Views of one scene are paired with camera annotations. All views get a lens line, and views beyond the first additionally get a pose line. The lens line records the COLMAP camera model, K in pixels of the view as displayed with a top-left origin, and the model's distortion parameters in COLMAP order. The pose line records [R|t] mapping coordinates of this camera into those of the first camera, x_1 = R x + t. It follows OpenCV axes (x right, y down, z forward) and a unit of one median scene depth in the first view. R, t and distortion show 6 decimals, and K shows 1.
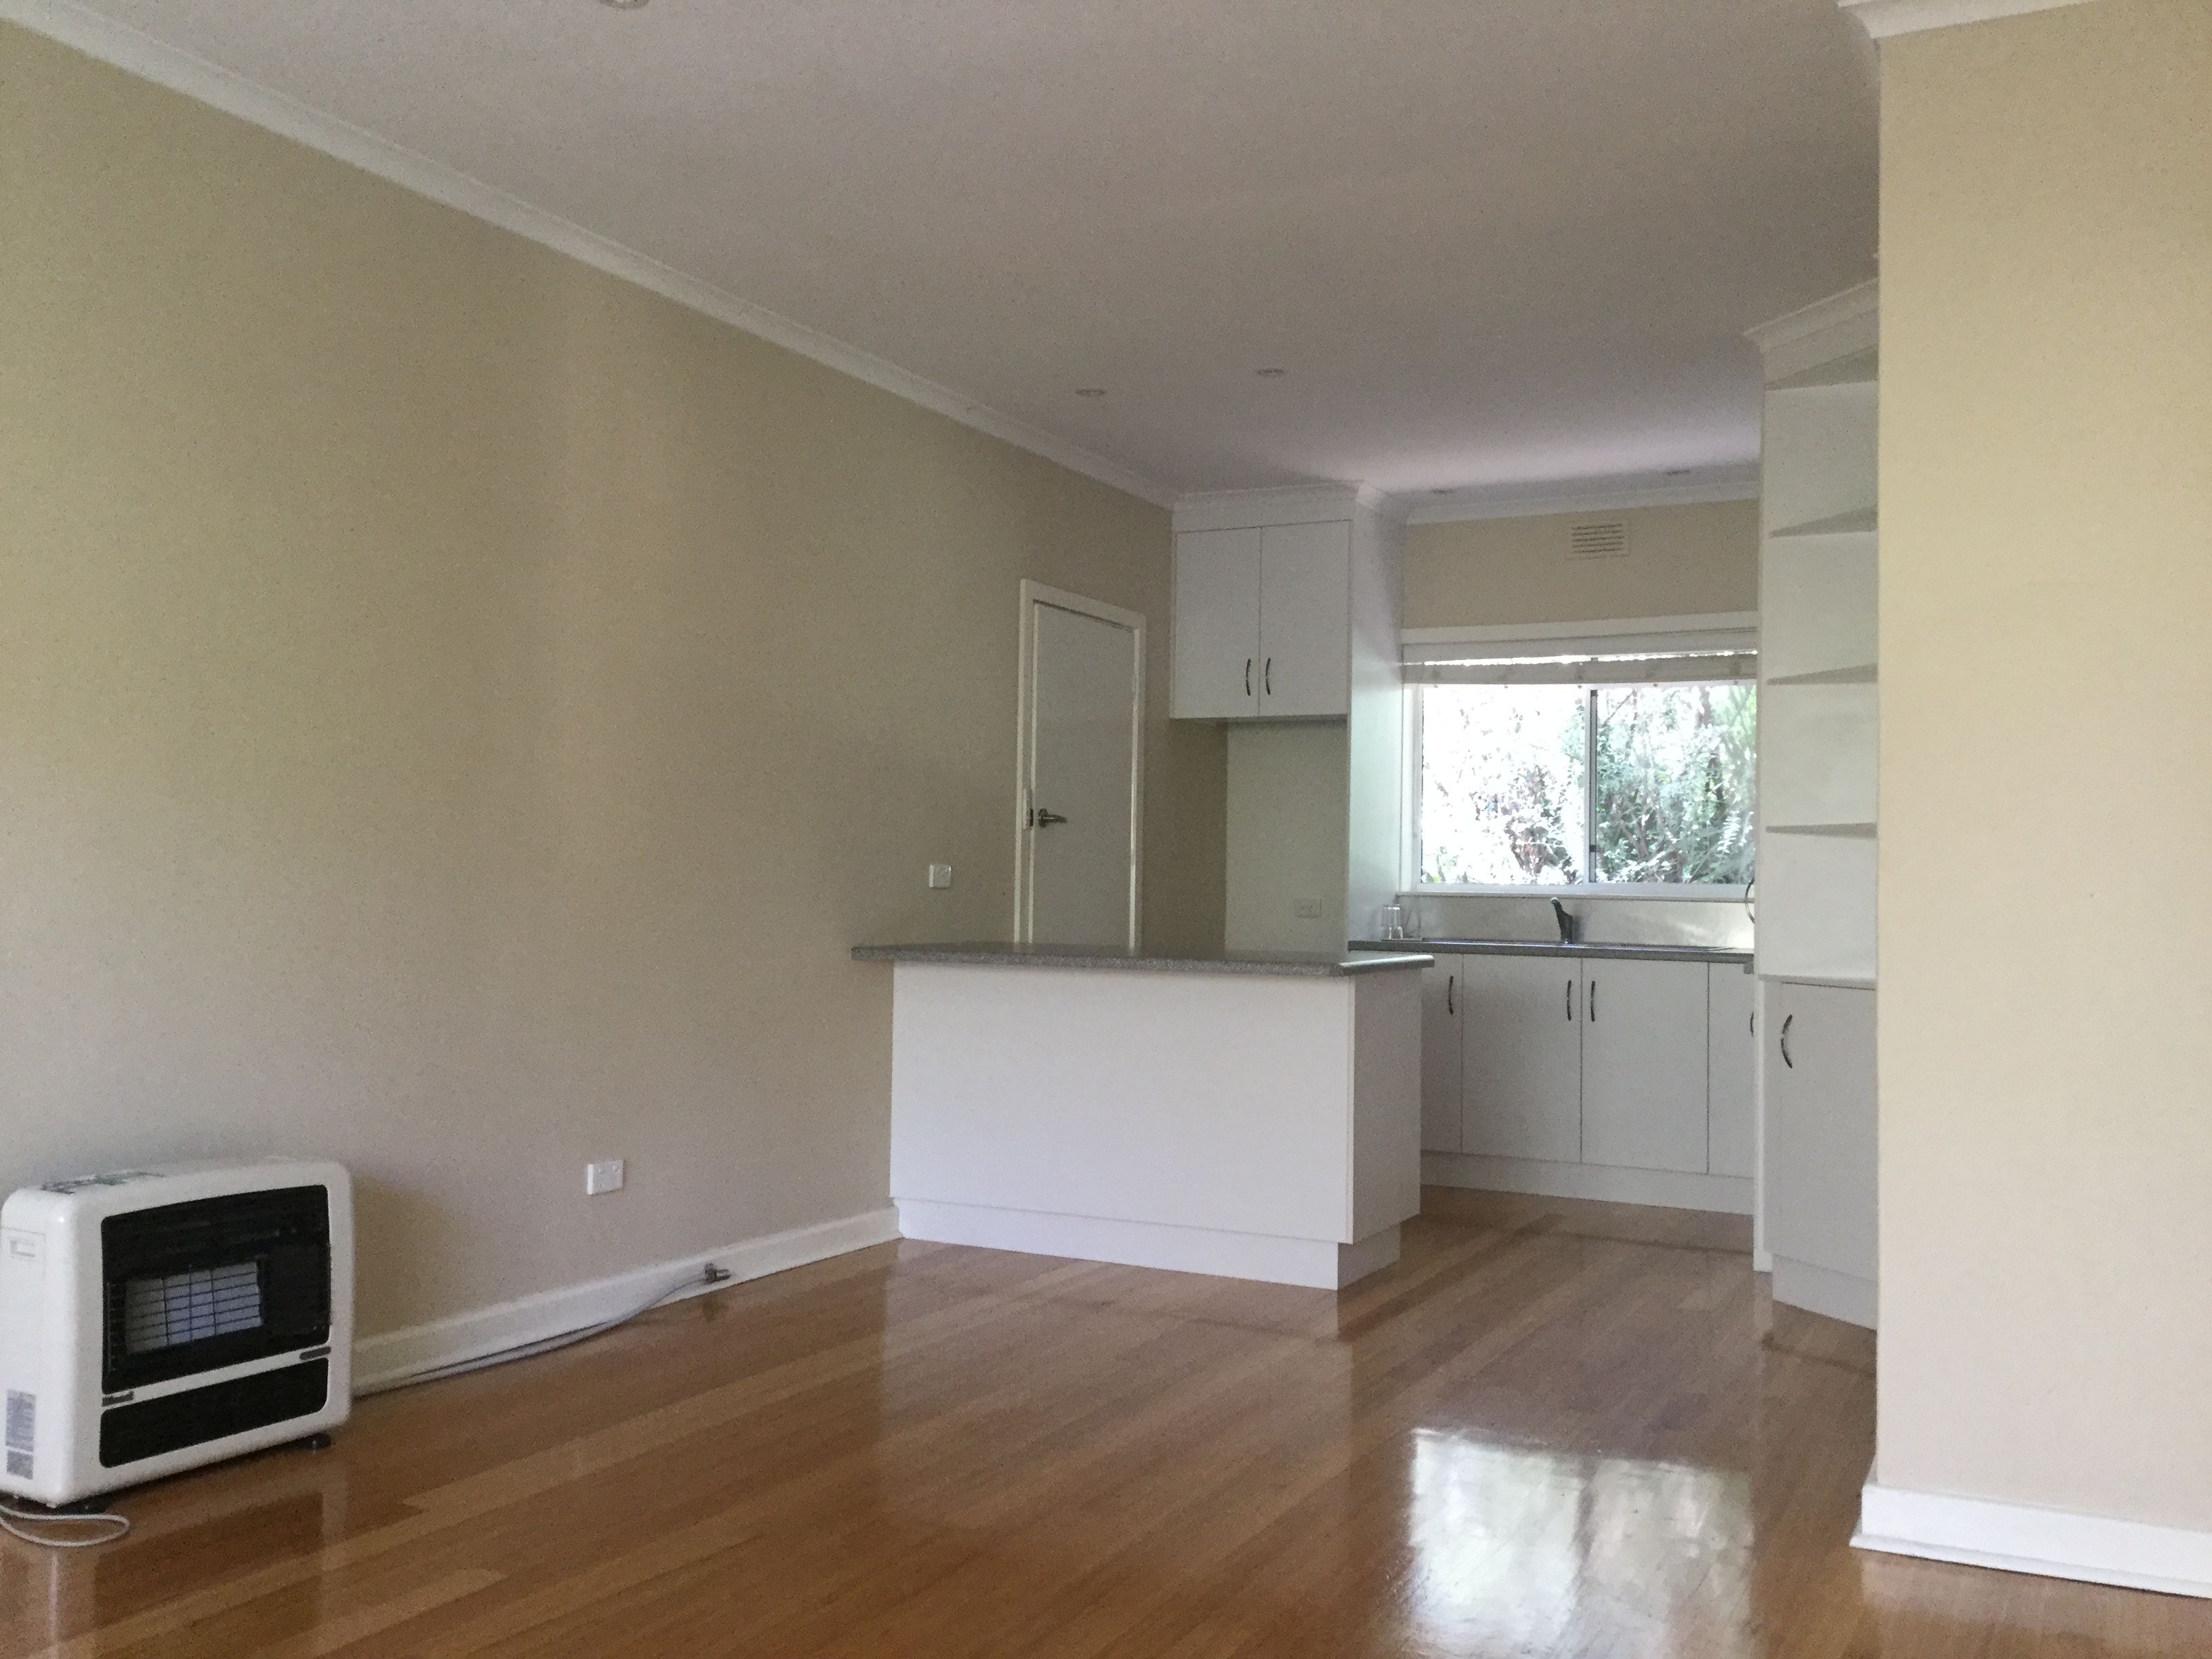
lens RADIAL K [[1943.2, 0, 1076.8], [0, 1943.2, 826.1], [0, 0, 1]] dist [0.065210, -0.131968]
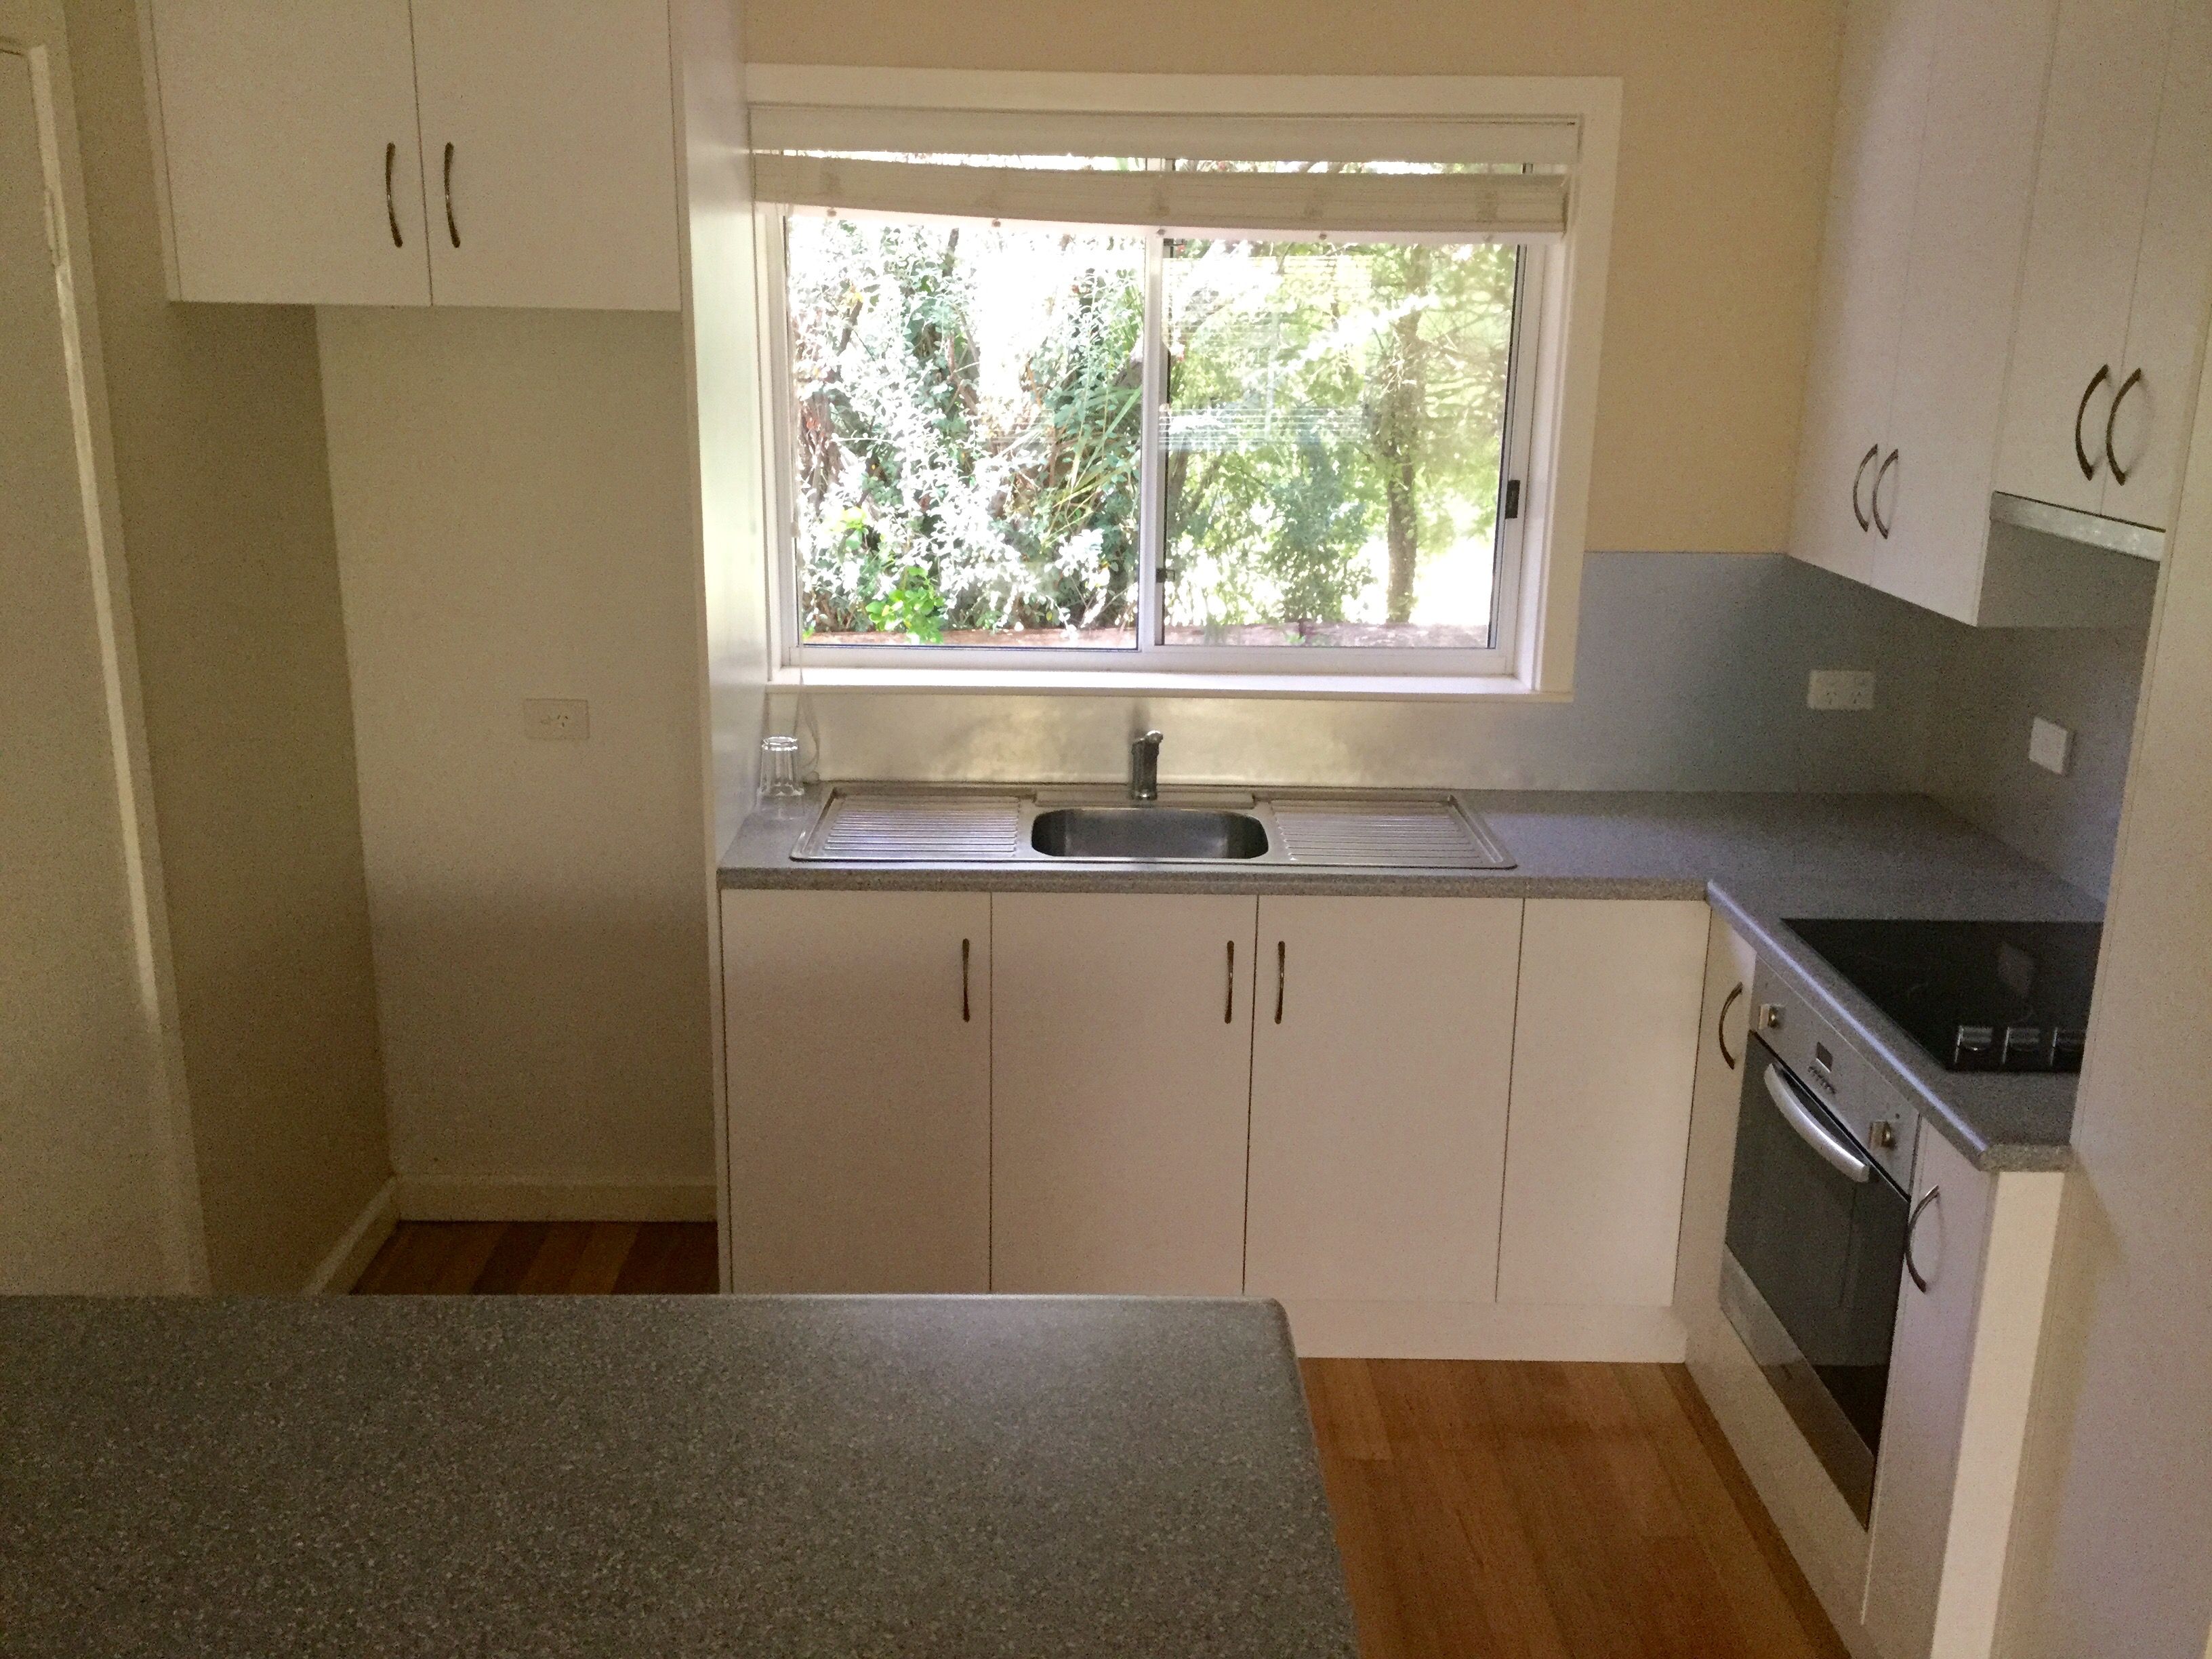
lens RADIAL K [[1943.2, 0, 1076.8], [0, 1943.2, 826.1], [0, 0, 1]] dist [0.065210, -0.131968]
pose [[0.873378, -0.139326, 0.466690, 0.012227], [-0.011690, 0.951937, 0.306069, -0.078686], [-0.486903, -0.272770, 0.829772, 0.603988]]
